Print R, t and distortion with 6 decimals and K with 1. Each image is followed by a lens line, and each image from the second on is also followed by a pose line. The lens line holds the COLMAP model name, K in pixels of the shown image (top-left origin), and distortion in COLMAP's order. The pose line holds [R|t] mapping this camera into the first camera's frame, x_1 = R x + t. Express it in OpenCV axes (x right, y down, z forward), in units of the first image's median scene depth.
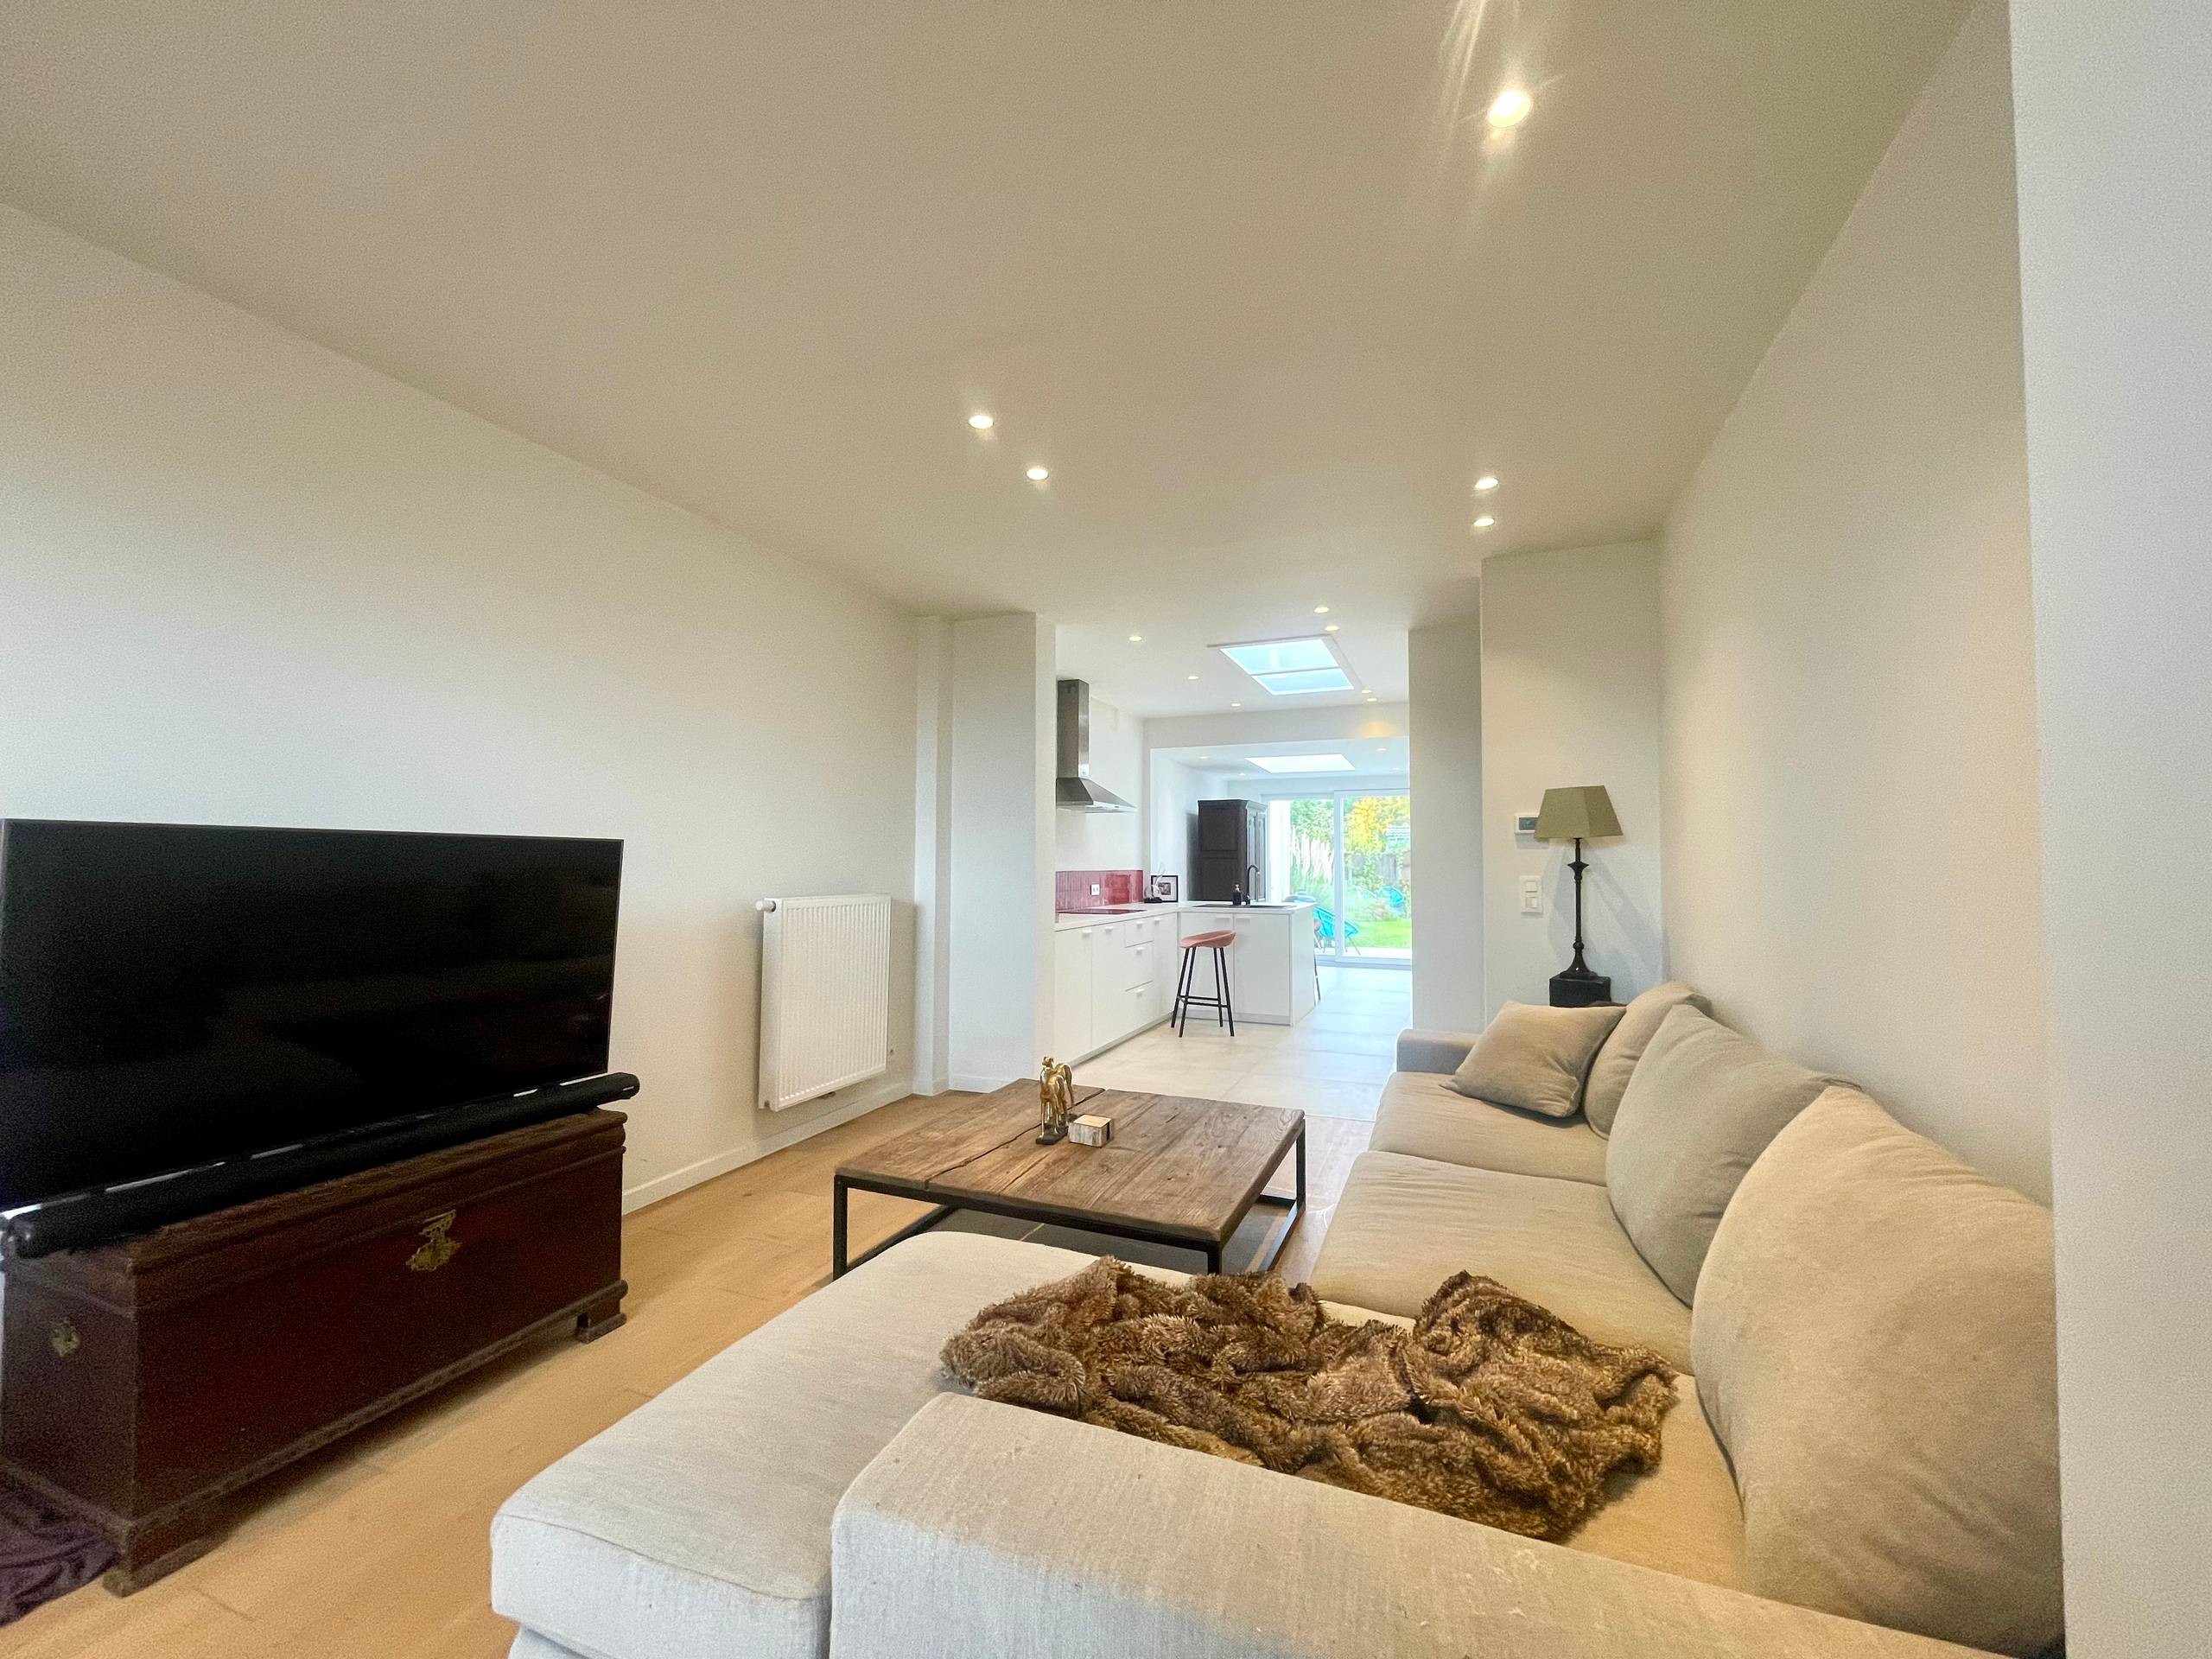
lens RADIAL K [[894.6, 0, 1106.0], [0, 894.6, 829.5], [0, 0, 1]] dist [-0.001256, -0.000111]
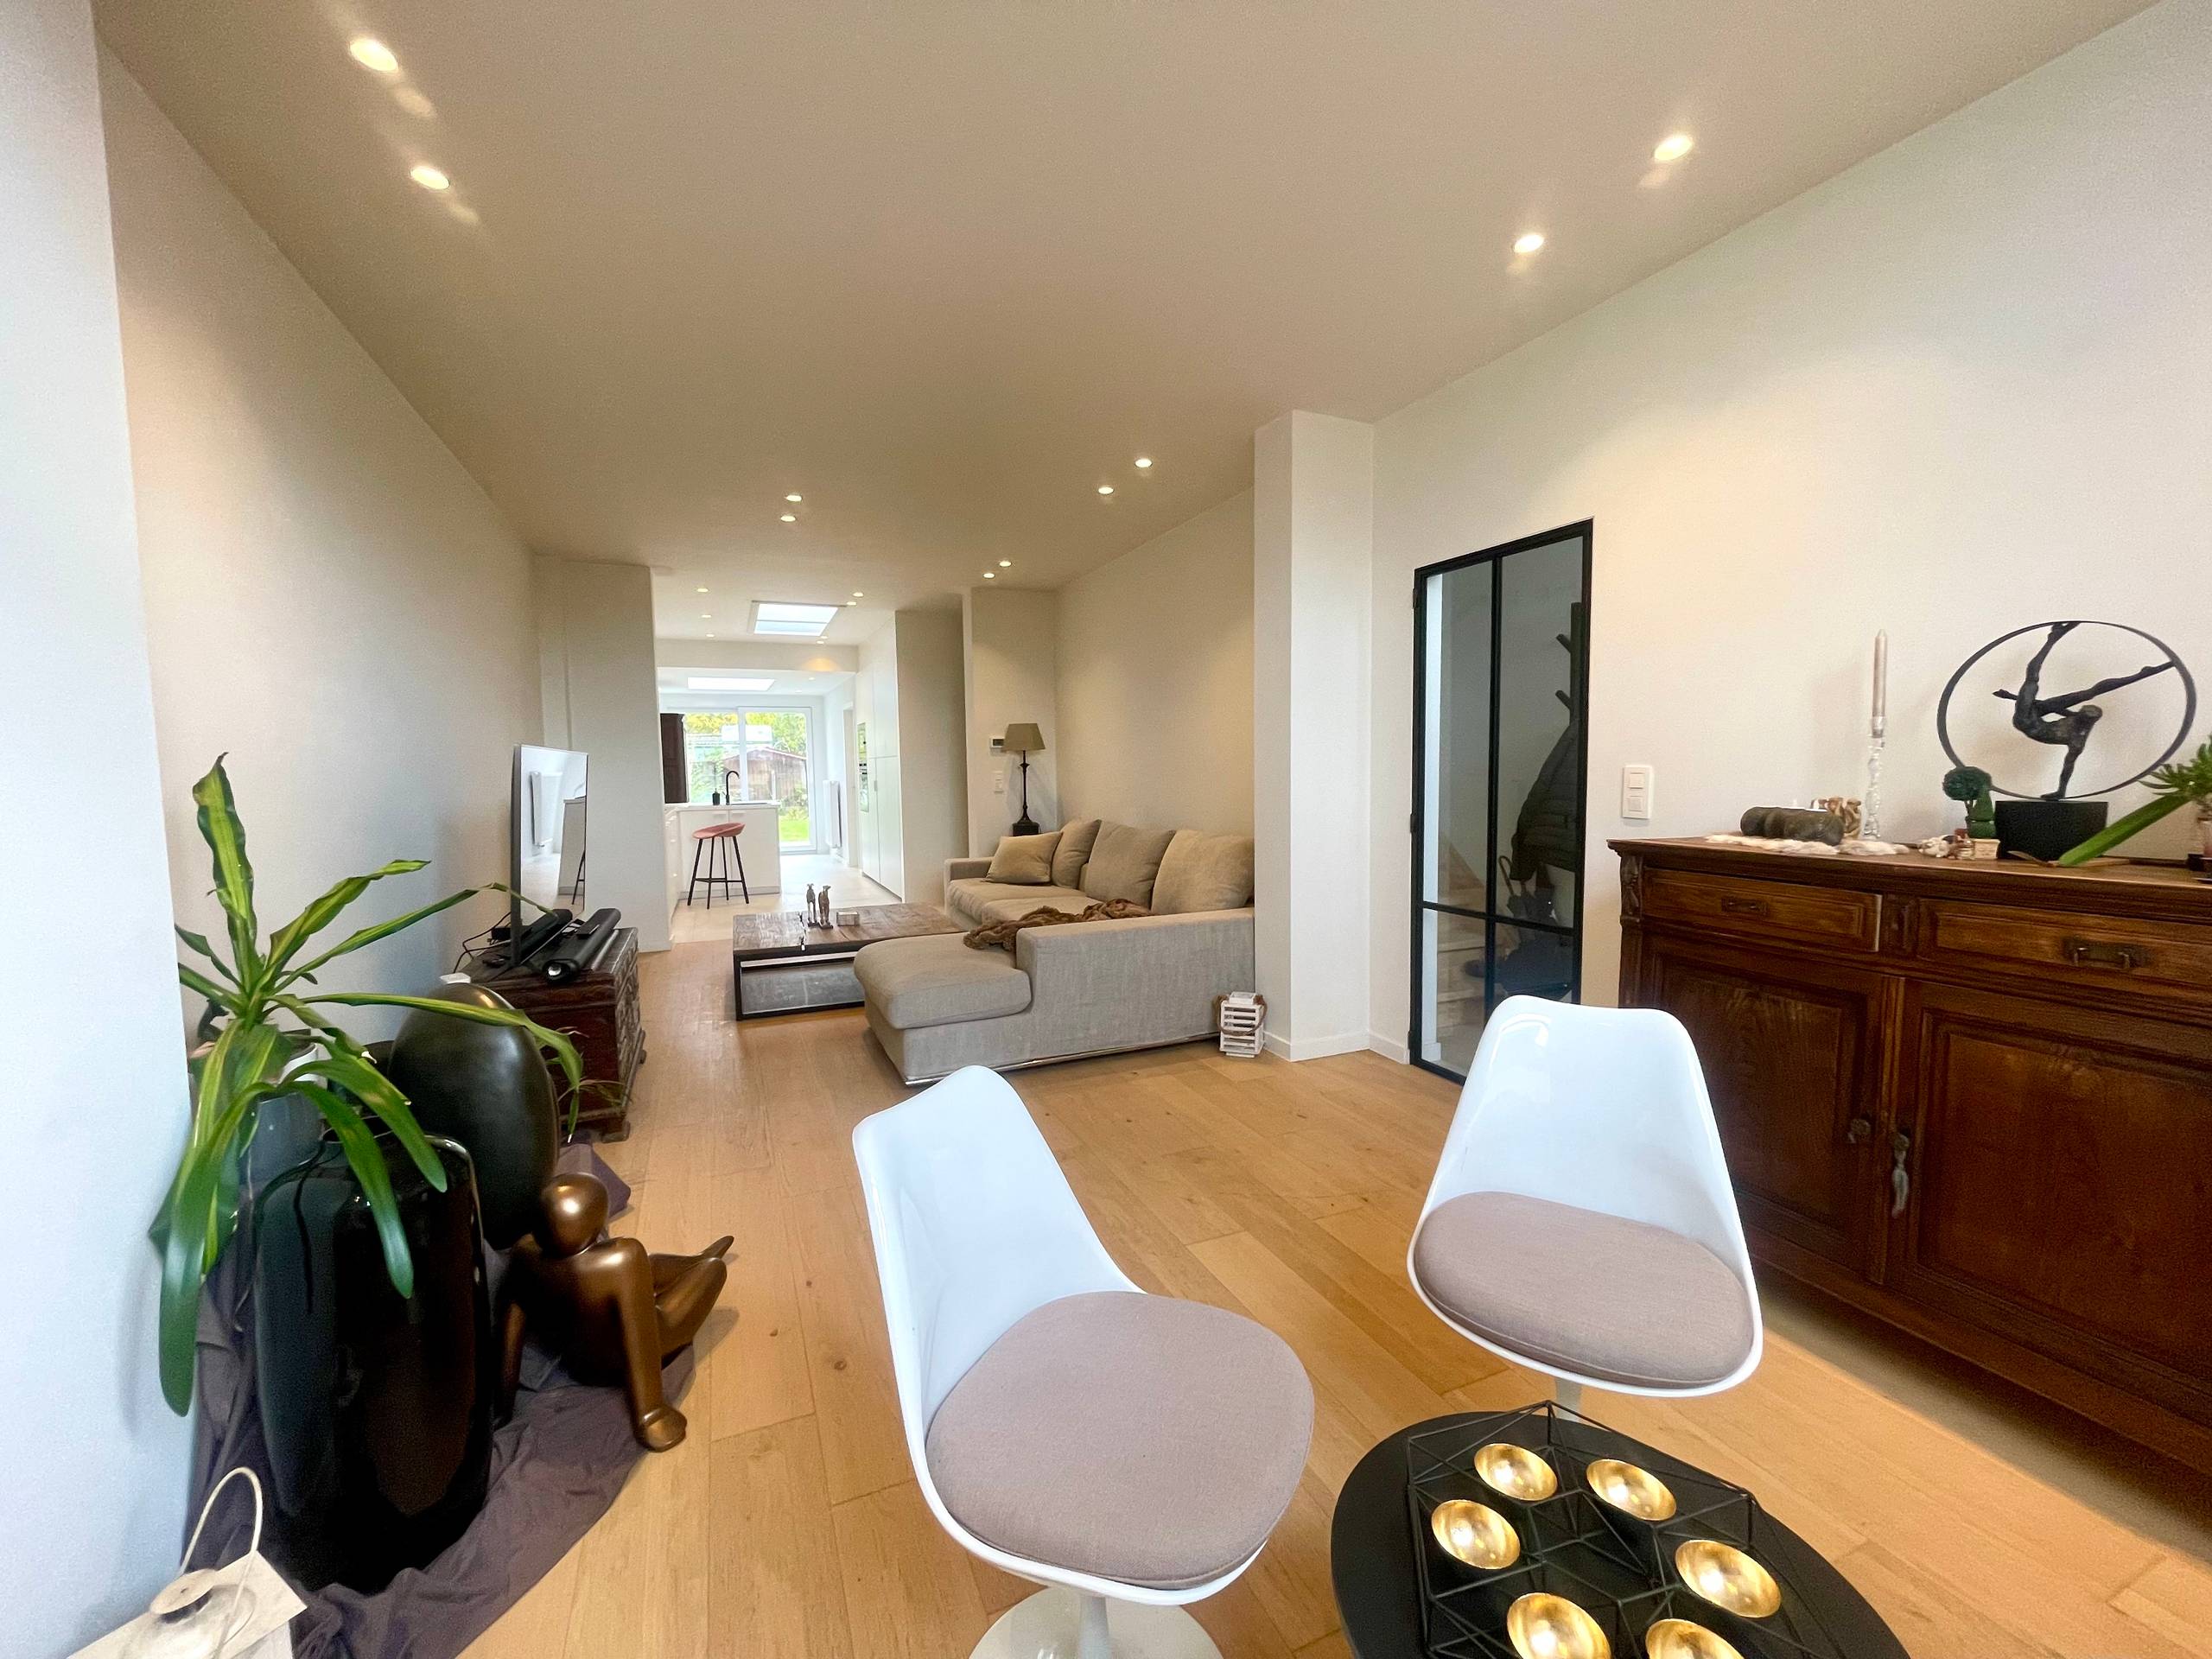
lens RADIAL K [[874.0, 0, 1106.0], [0, 874.0, 829.5], [0, 0, 1]] dist [-0.000977, -0.000010]
pose [[0.703586, -0.062344, 0.707870, -0.571616], [-0.009816, 0.995196, 0.097406, -0.004783], [-0.710542, -0.075481, 0.699595, -0.365265]]
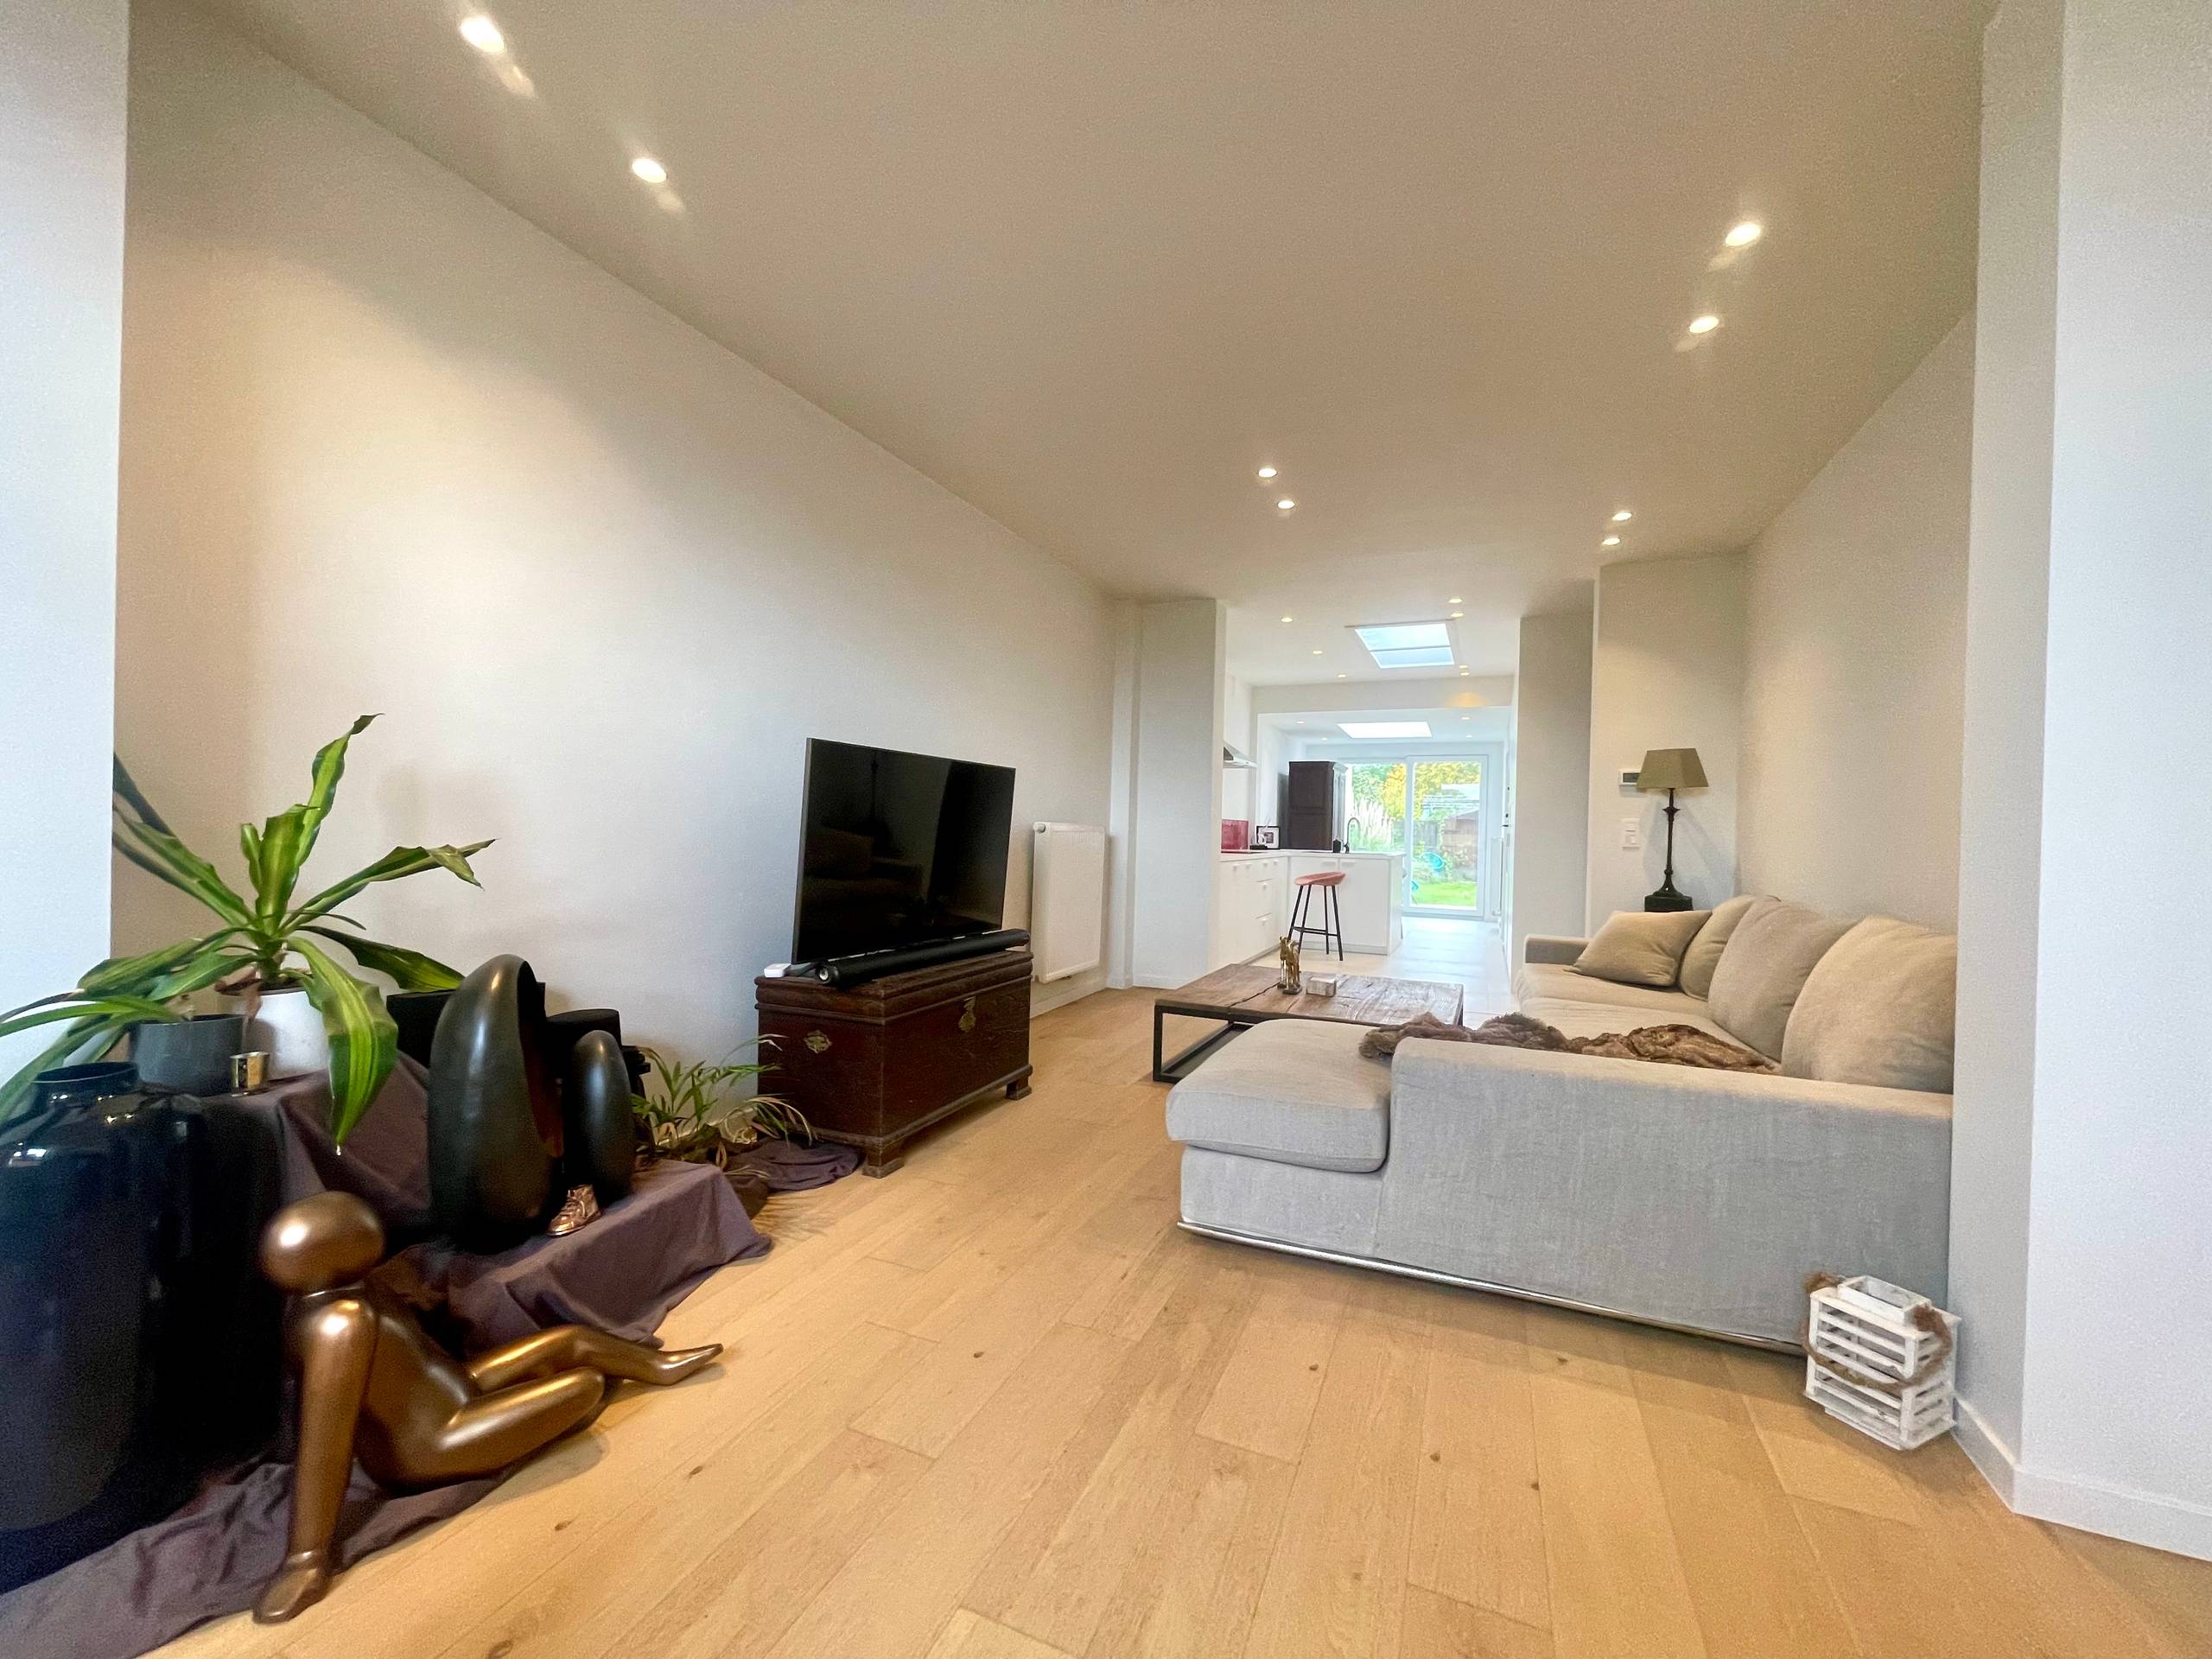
lens RADIAL K [[894.6, 0, 1106.0], [0, 894.6, 829.5], [0, 0, 1]] dist [-0.001256, -0.000111]
pose [[0.999532, 0.022655, -0.020575, -0.221336], [-0.021848, 0.999014, 0.038650, 0.031003], [0.021430, -0.038182, 0.999041, -0.261371]]
